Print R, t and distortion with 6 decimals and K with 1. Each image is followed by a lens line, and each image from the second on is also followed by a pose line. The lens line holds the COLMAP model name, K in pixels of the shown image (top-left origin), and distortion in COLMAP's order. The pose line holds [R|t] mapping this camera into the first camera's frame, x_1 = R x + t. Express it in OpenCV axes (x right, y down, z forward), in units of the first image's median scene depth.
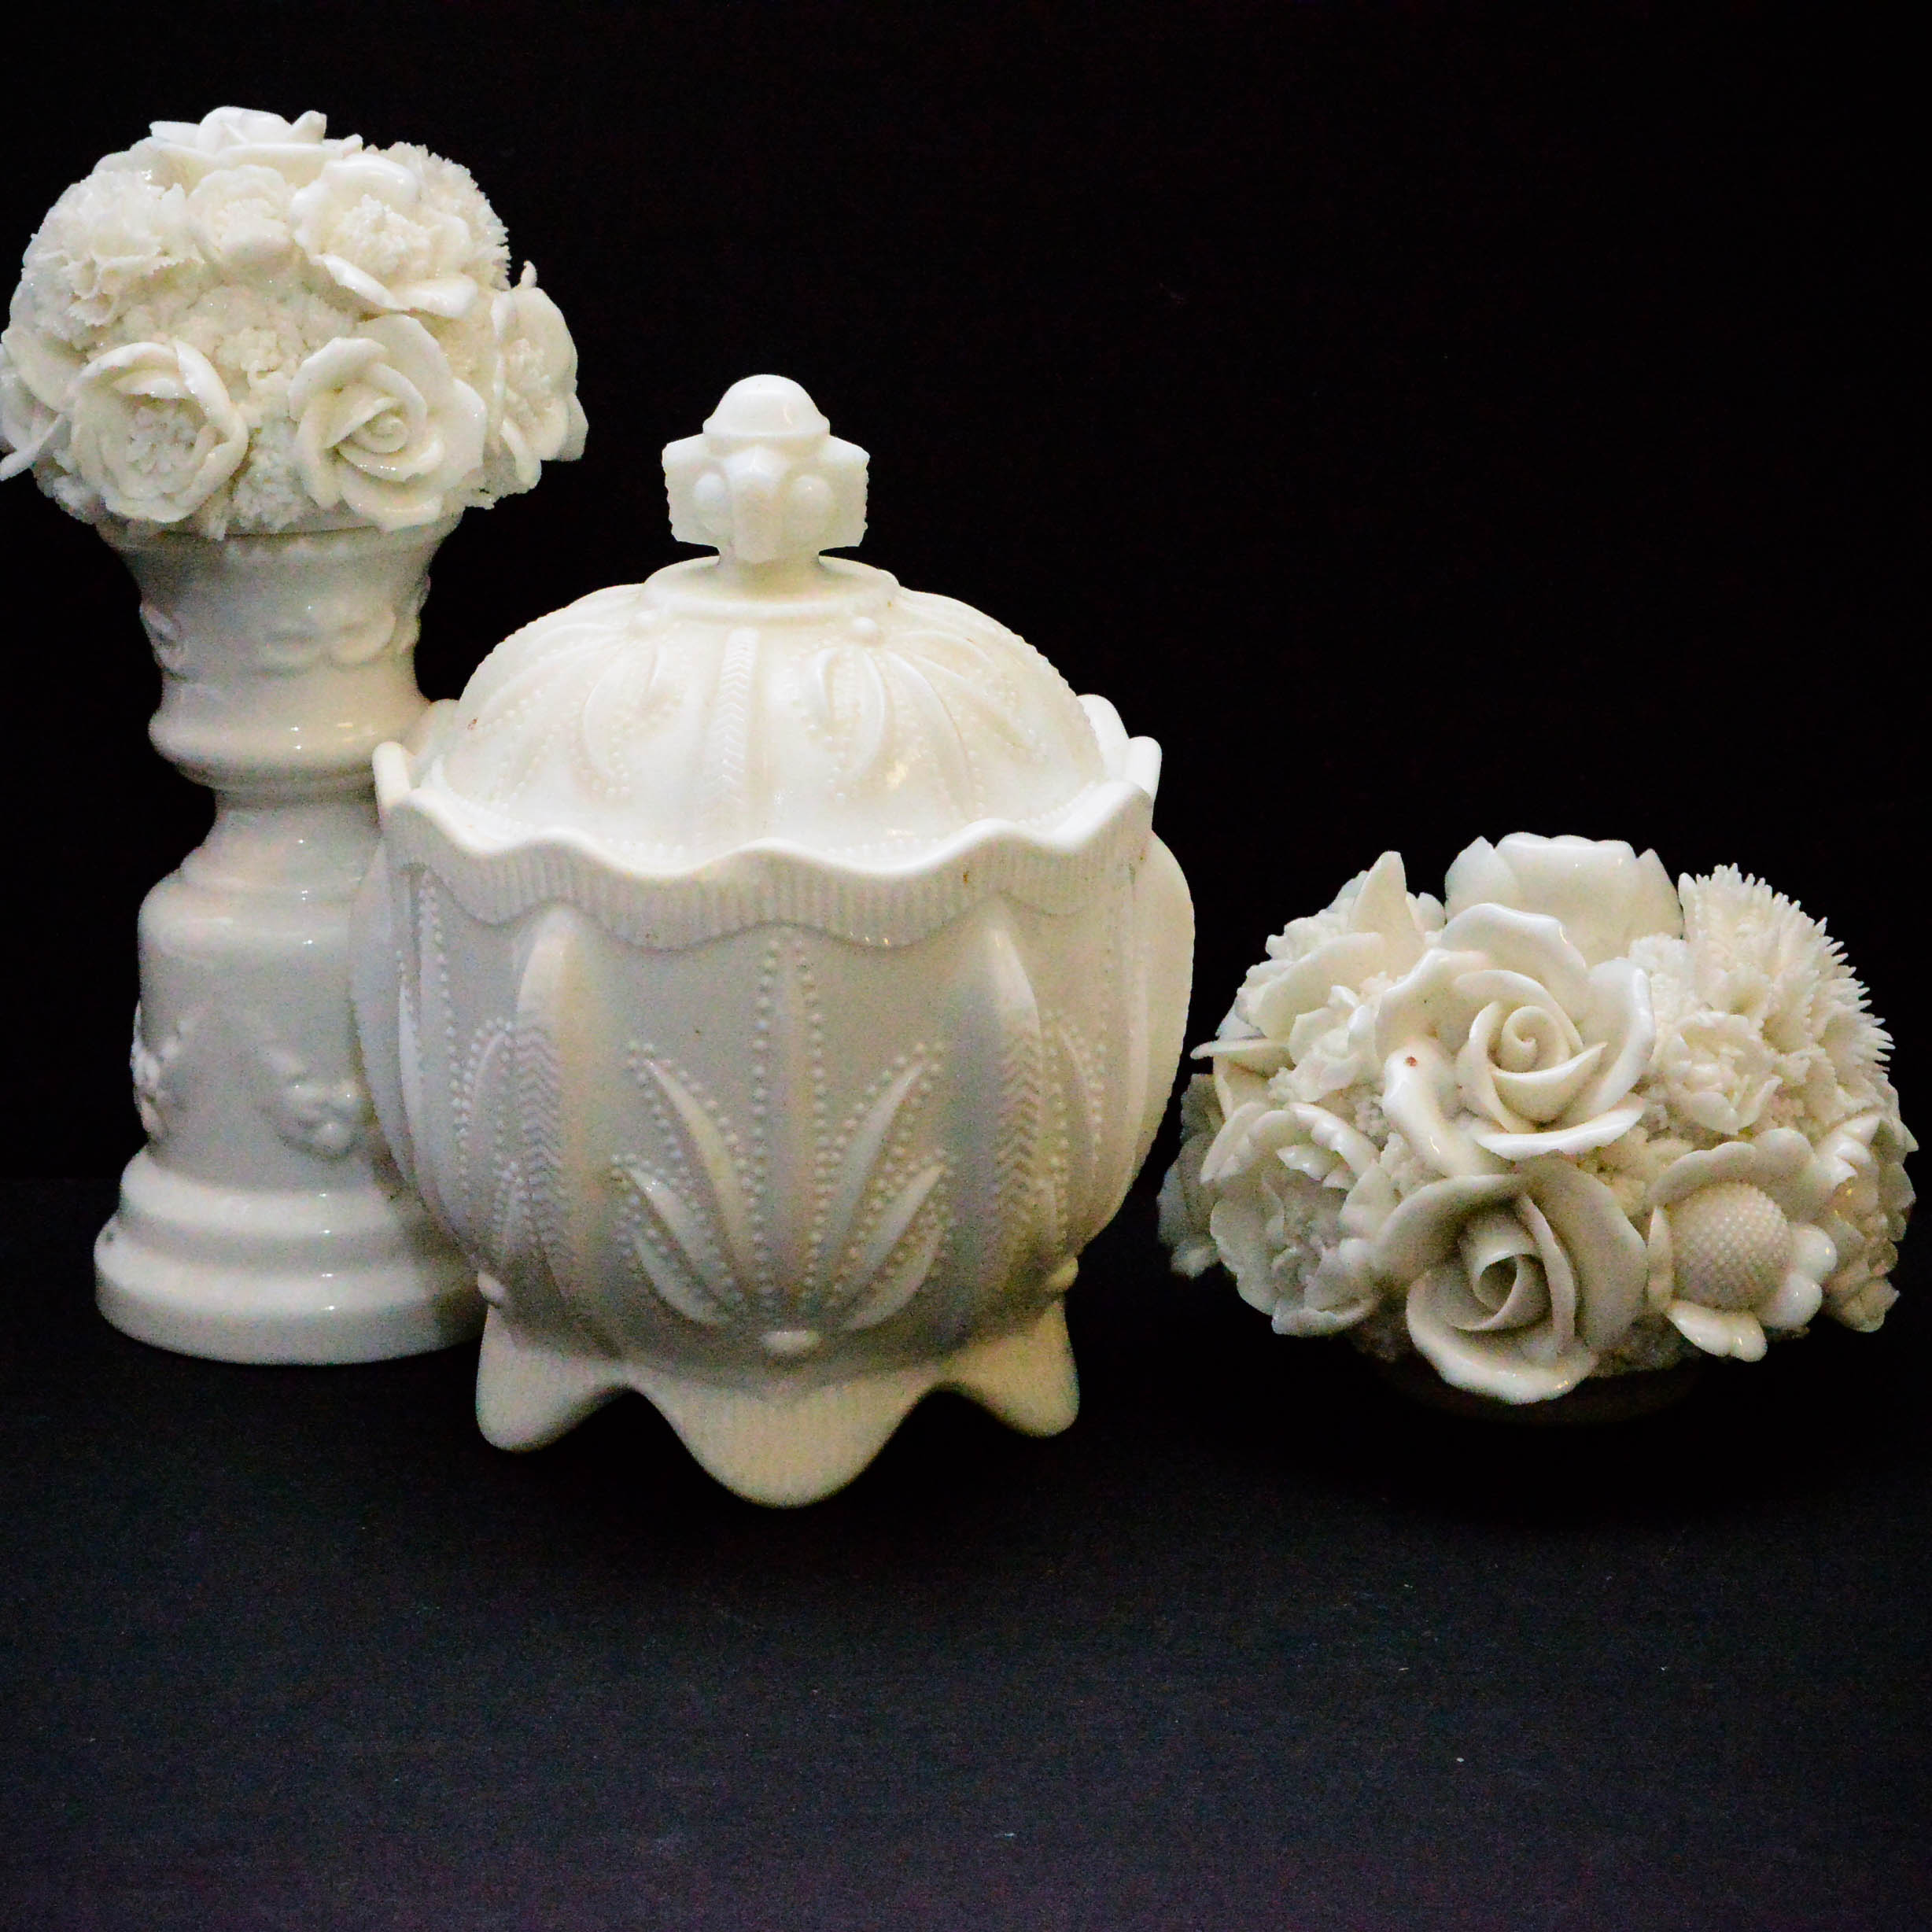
lens RADIAL K [[4324.5, 0, 966.0], [0, 4324.5, 966.0], [0, 0, 1]] dist [0.038732, -0.009259]
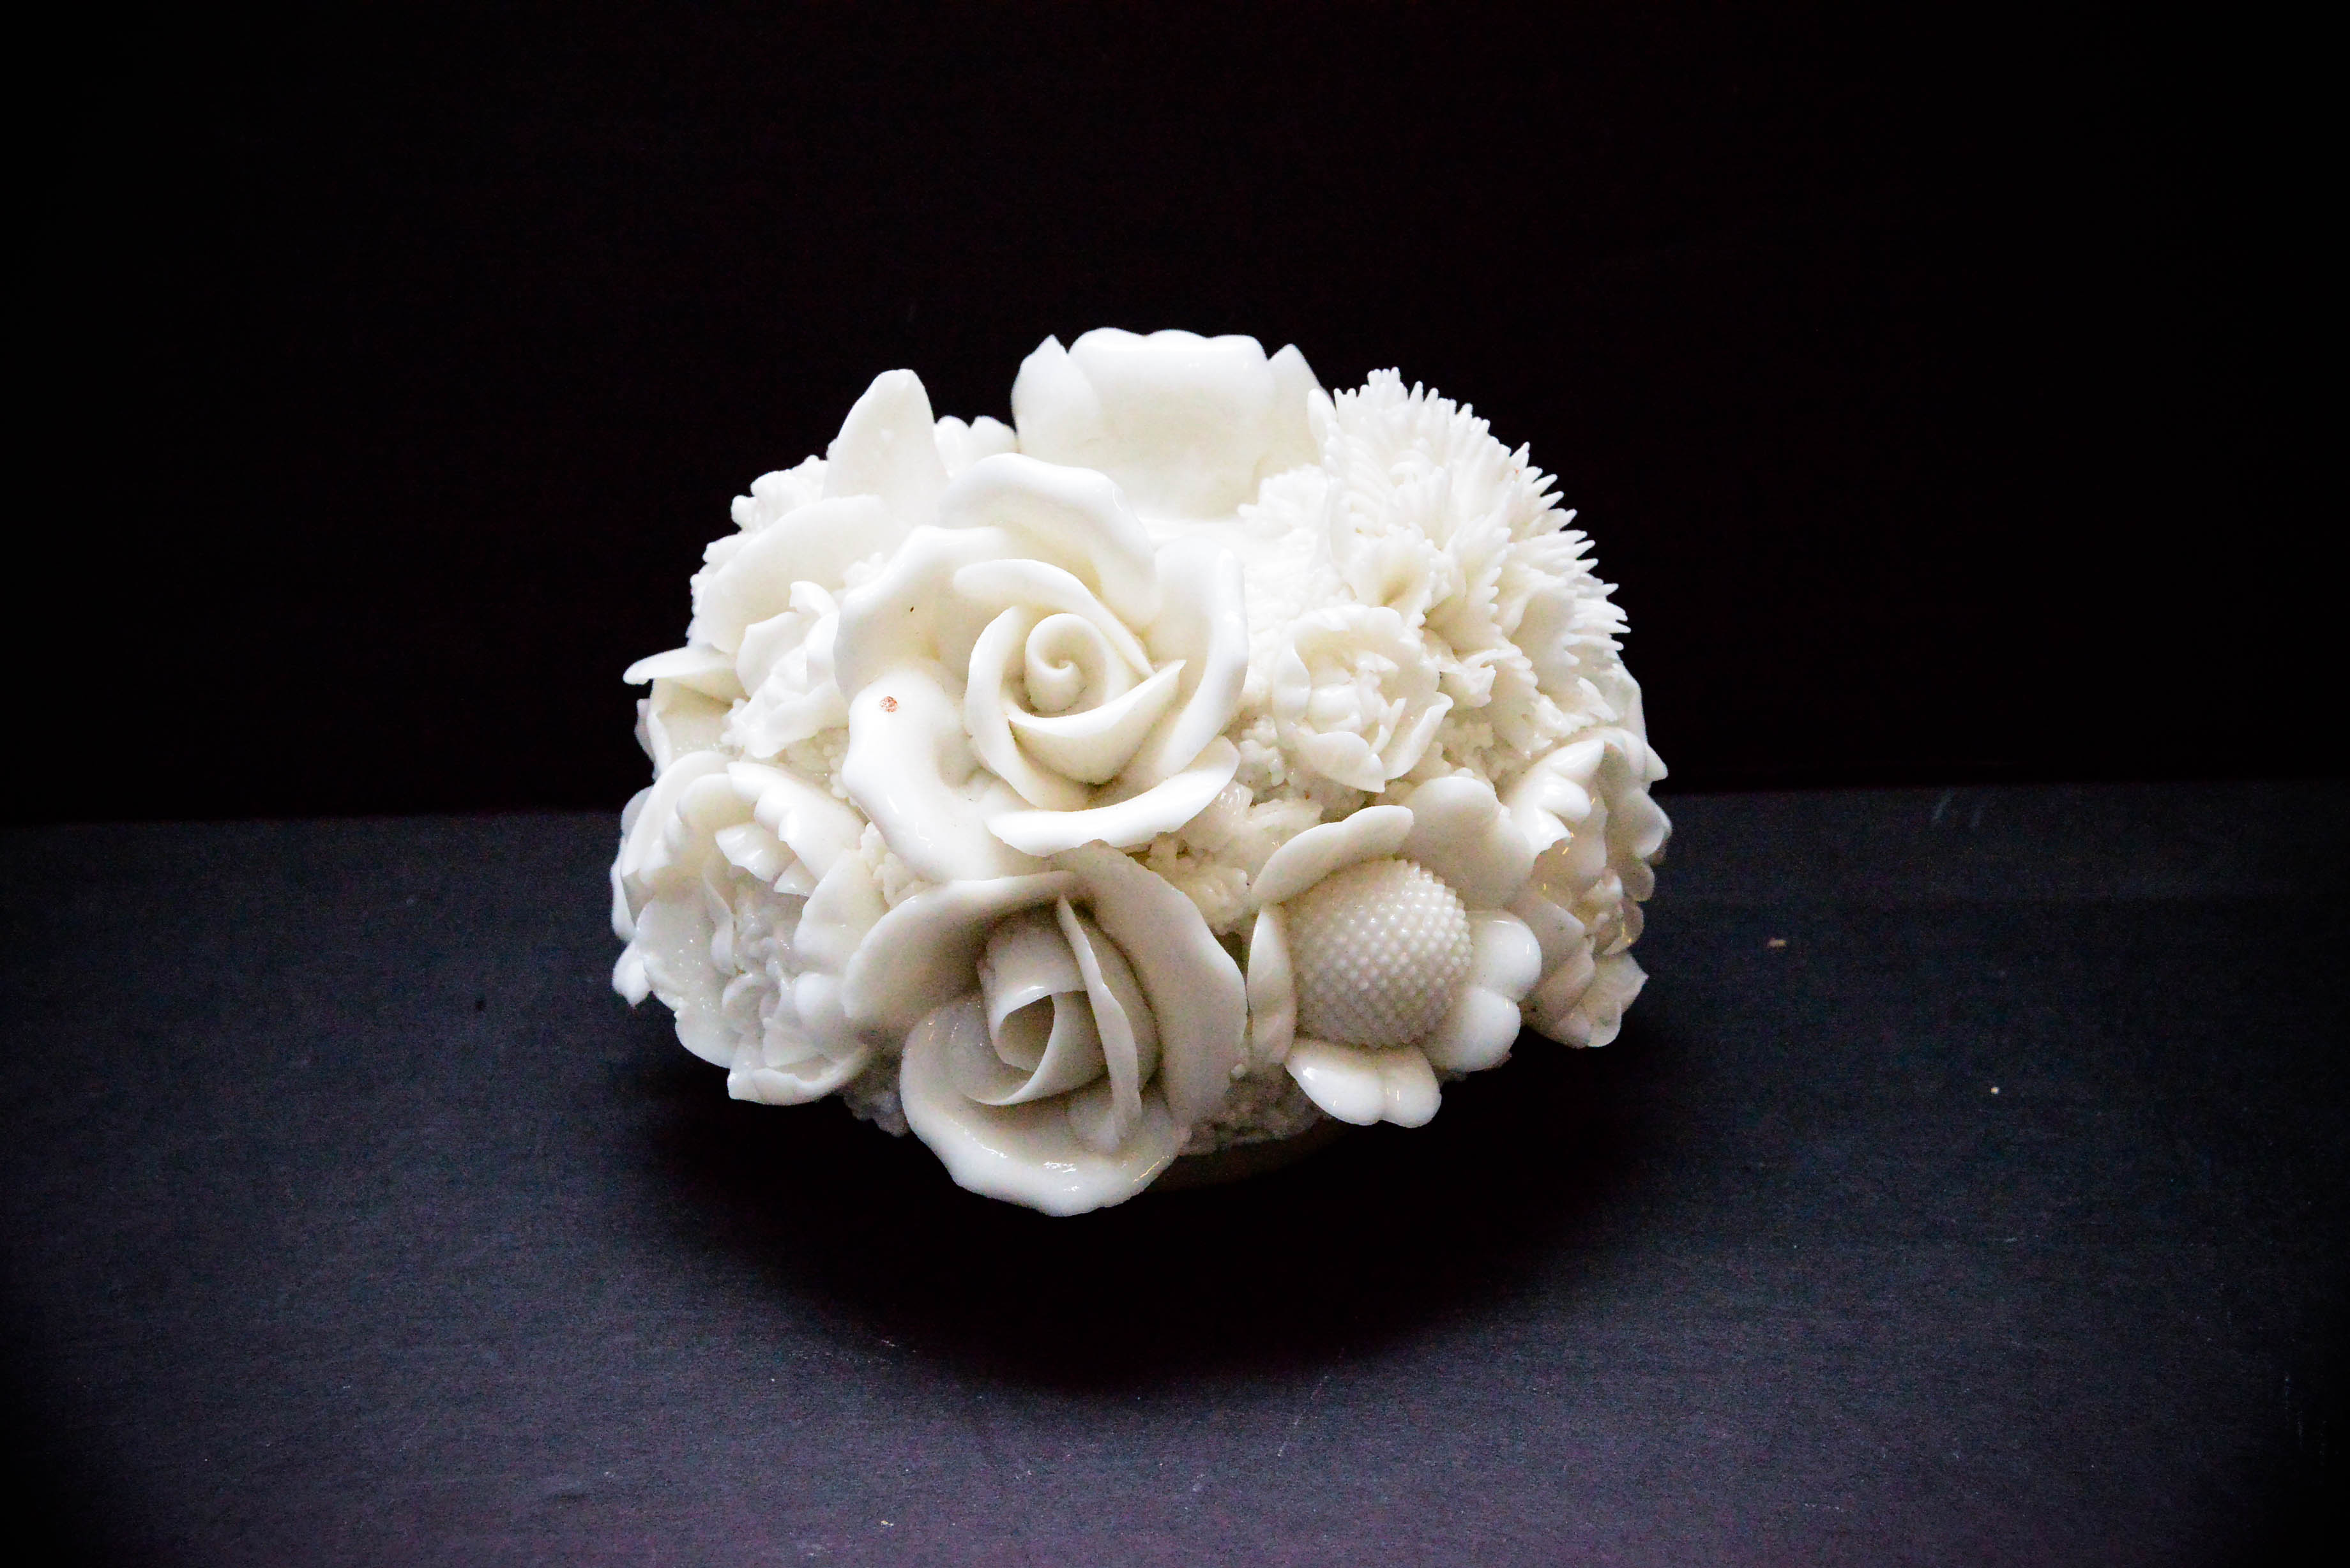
lens RADIAL K [[3570.3, 0, 1175.0], [0, 3570.3, 784.0], [0, 0, 1]] dist [0.032692, 0.013329]
pose [[0.998210, -0.045344, 0.038988, 0.123177], [0.040318, 0.991805, 0.121235, -0.029673], [-0.044166, -0.119446, 0.991858, 0.452350]]
